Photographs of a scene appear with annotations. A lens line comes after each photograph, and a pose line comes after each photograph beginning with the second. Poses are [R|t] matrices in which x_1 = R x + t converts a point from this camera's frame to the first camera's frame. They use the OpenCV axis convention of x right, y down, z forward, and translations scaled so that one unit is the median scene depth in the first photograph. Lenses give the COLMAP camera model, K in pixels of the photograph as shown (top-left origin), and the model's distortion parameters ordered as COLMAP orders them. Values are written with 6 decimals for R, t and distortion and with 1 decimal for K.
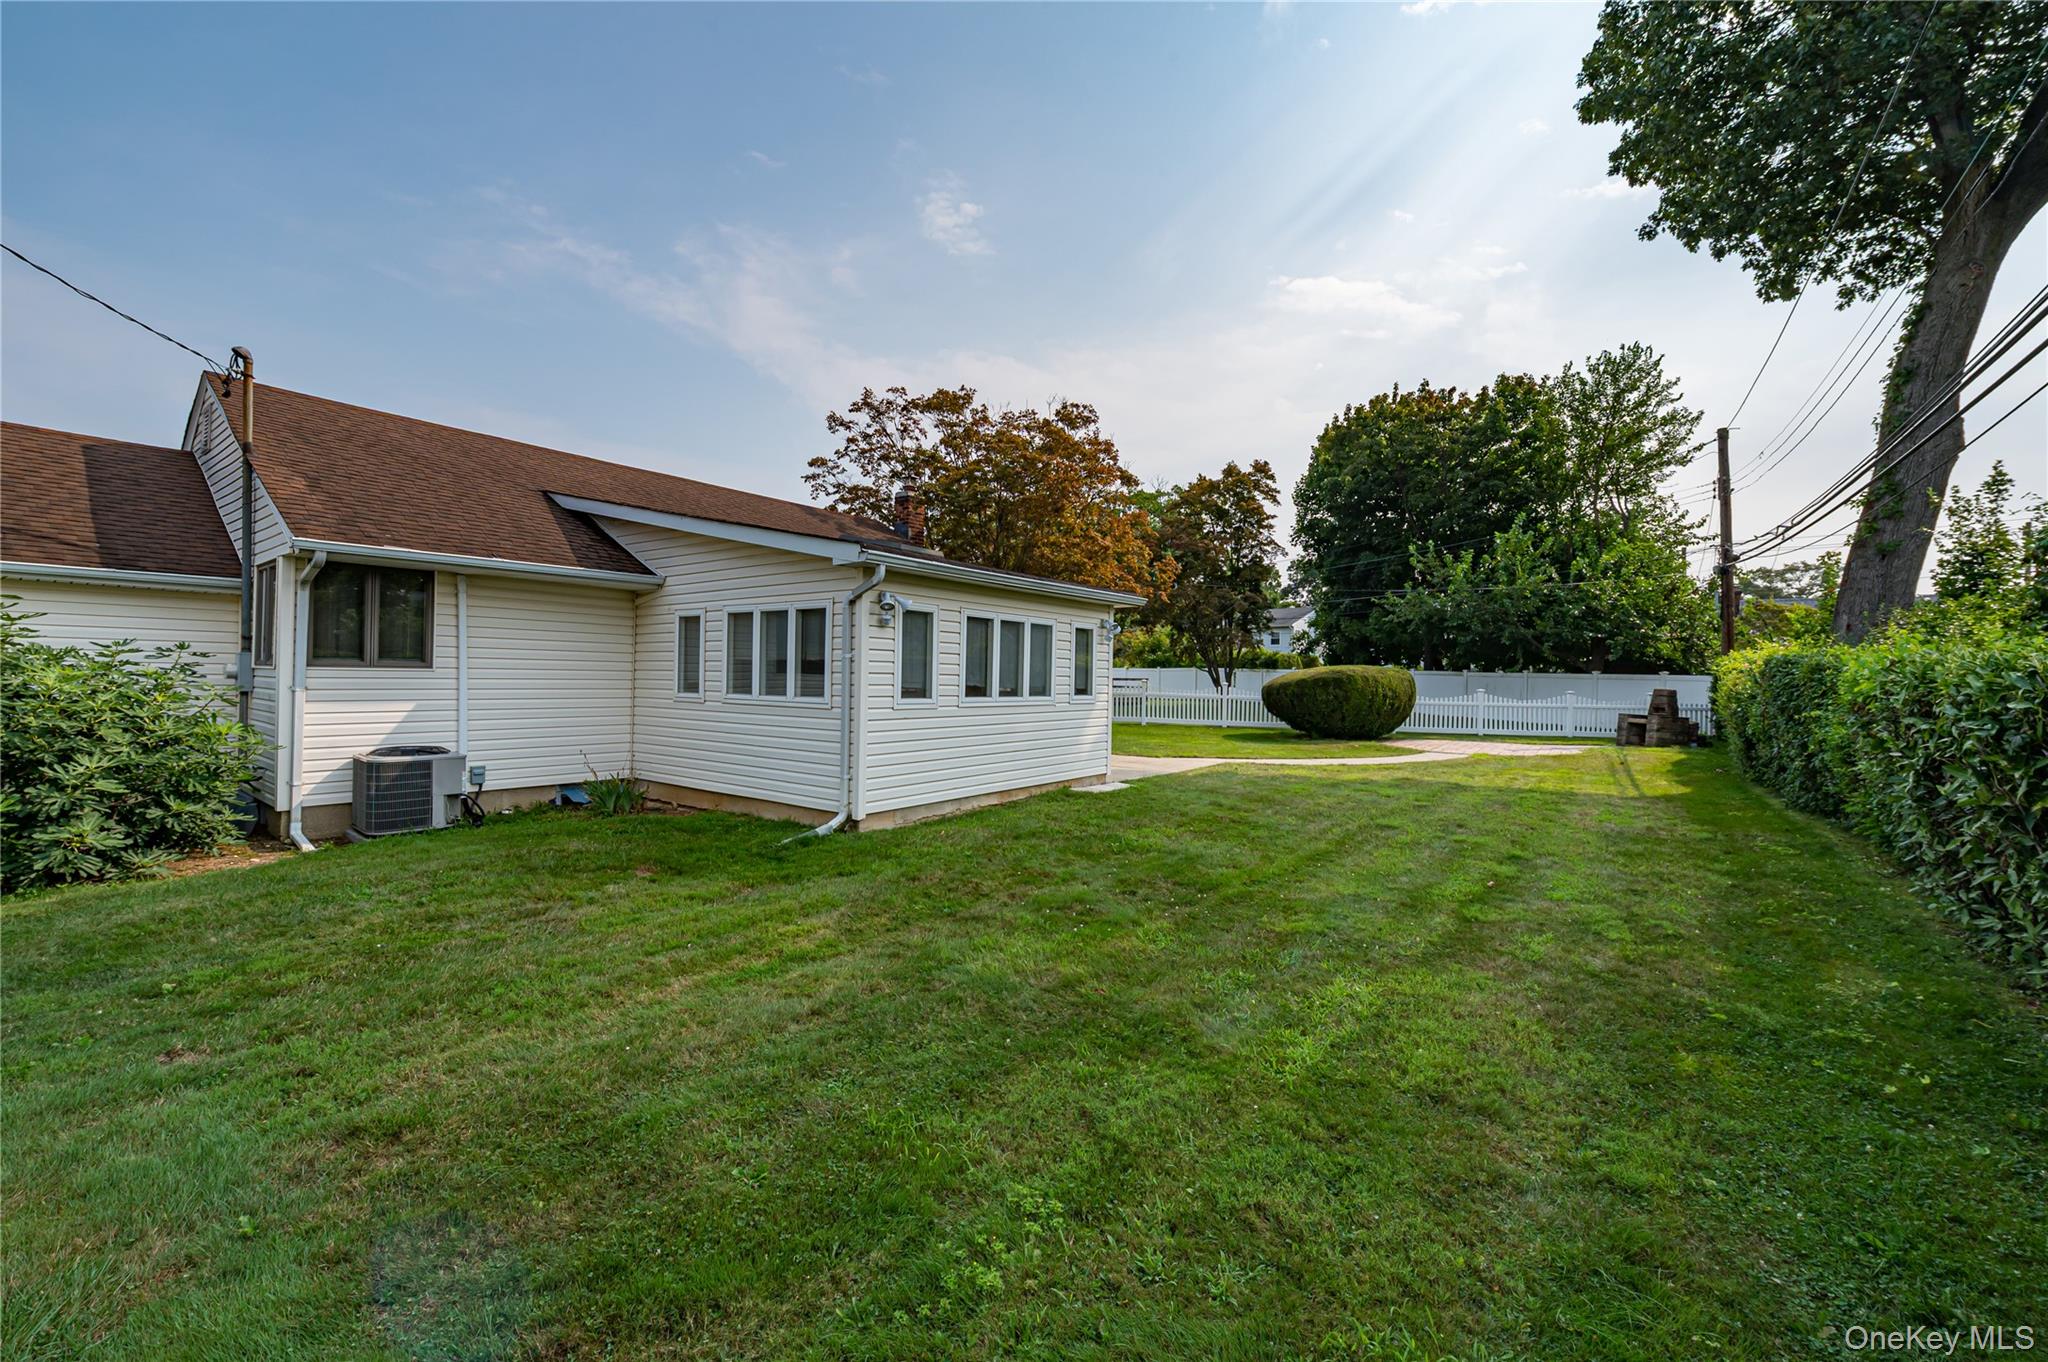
lens RADIAL K [[797.5, 0, 1018.2], [0, 797.5, 693.8], [0, 0, 1]] dist [0.006669, -0.004156]
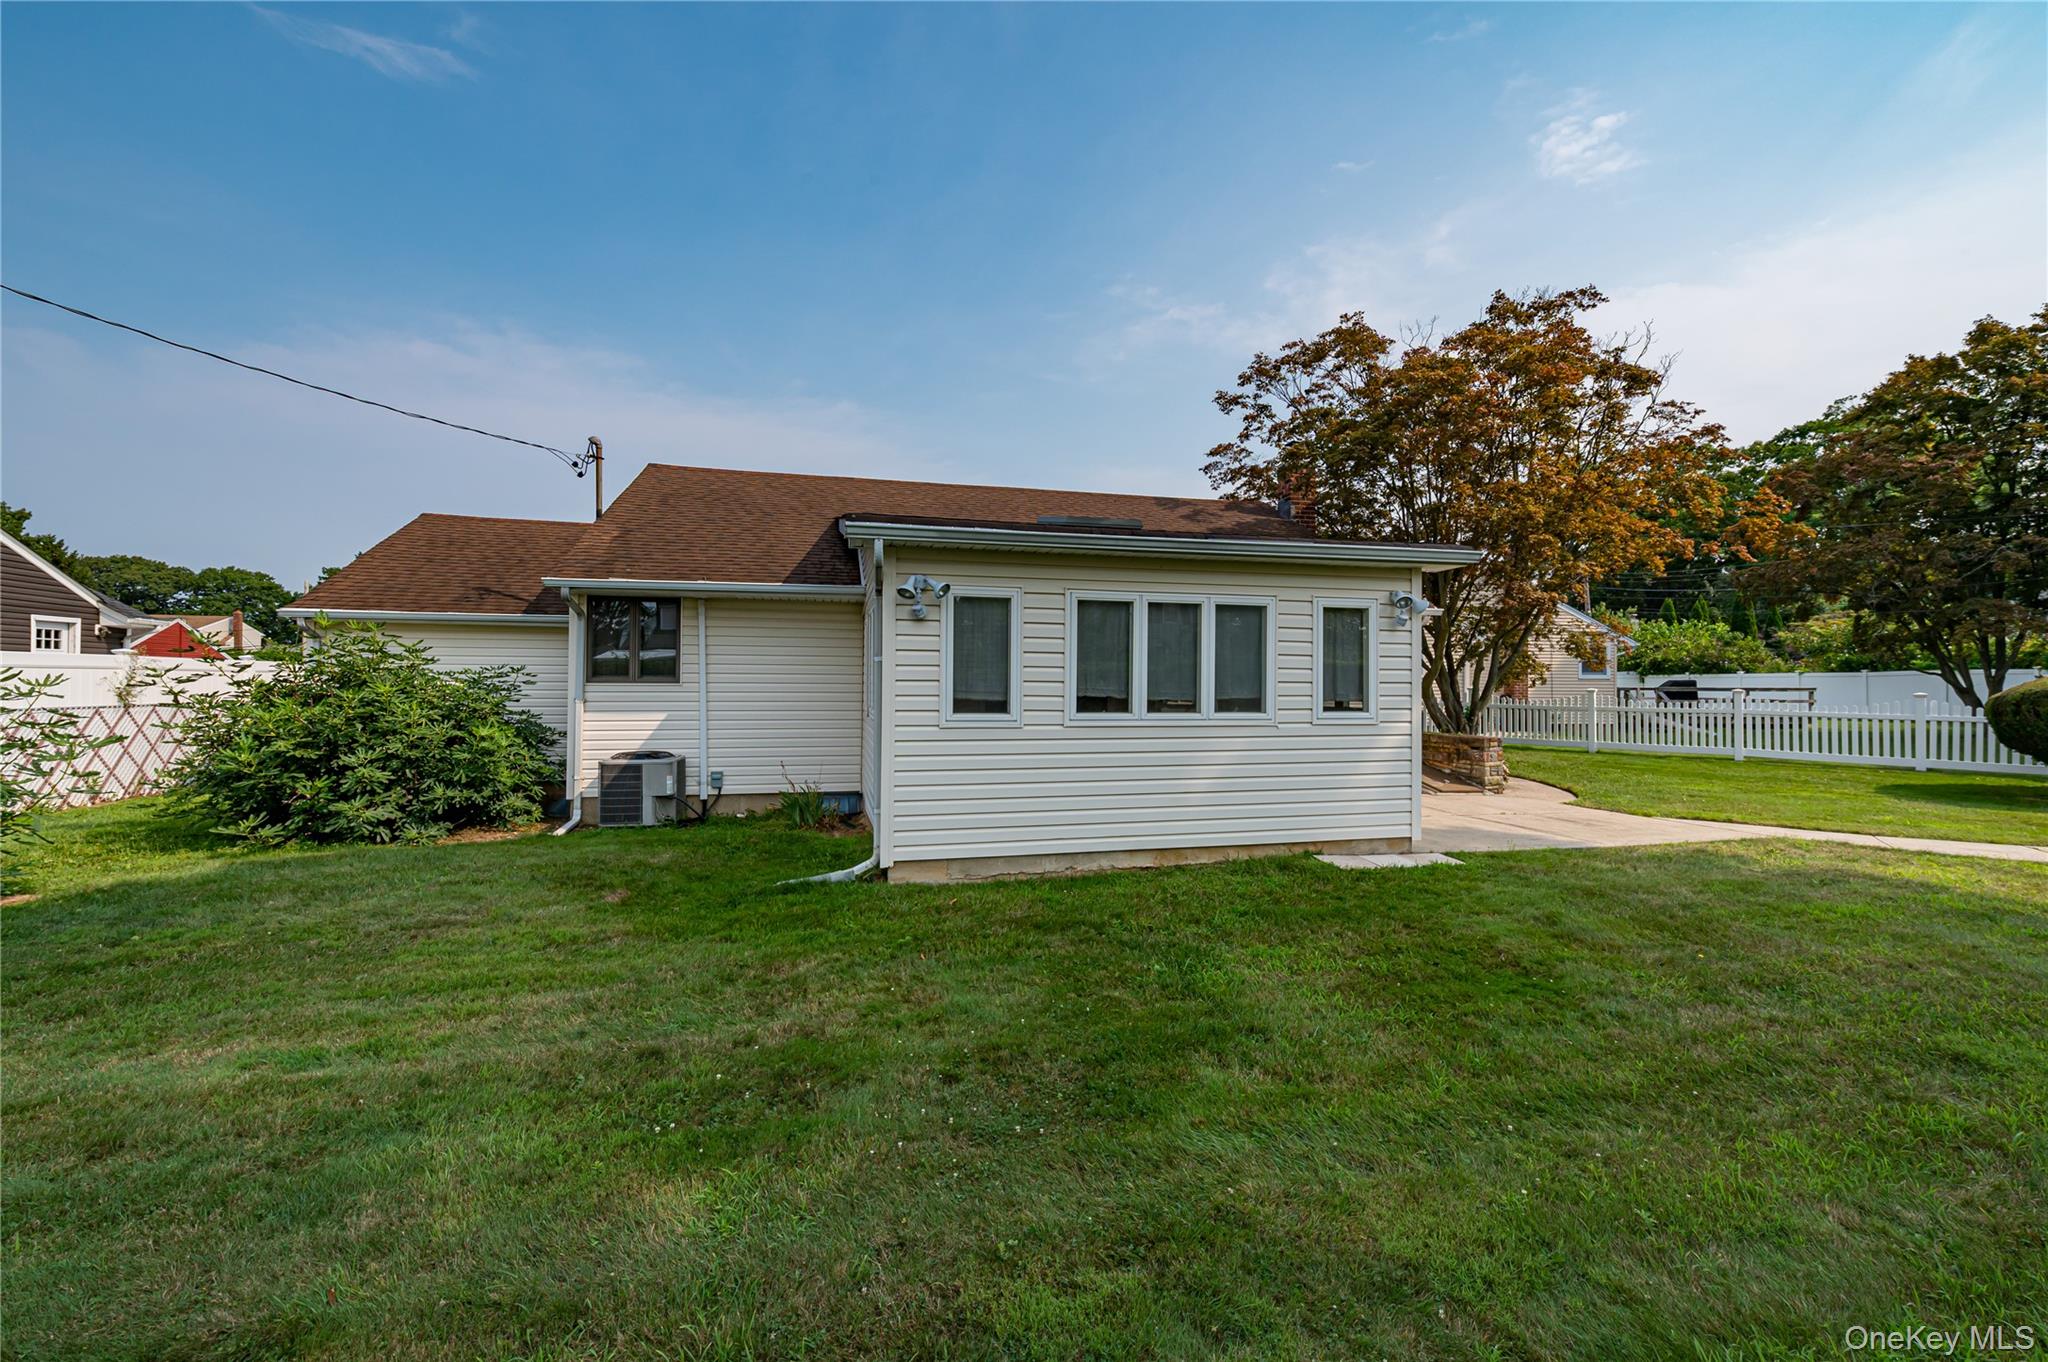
lens RADIAL K [[804.4, 0, 1024.0], [0, 804.4, 681.0], [0, 0, 1]] dist [-0.002298, 0.000051]
pose [[0.771424, -0.017017, -0.636094, 0.352116], [-0.005843, 0.999411, -0.033824, 0.000677], [0.636295, 0.029809, 0.770870, 0.403607]]
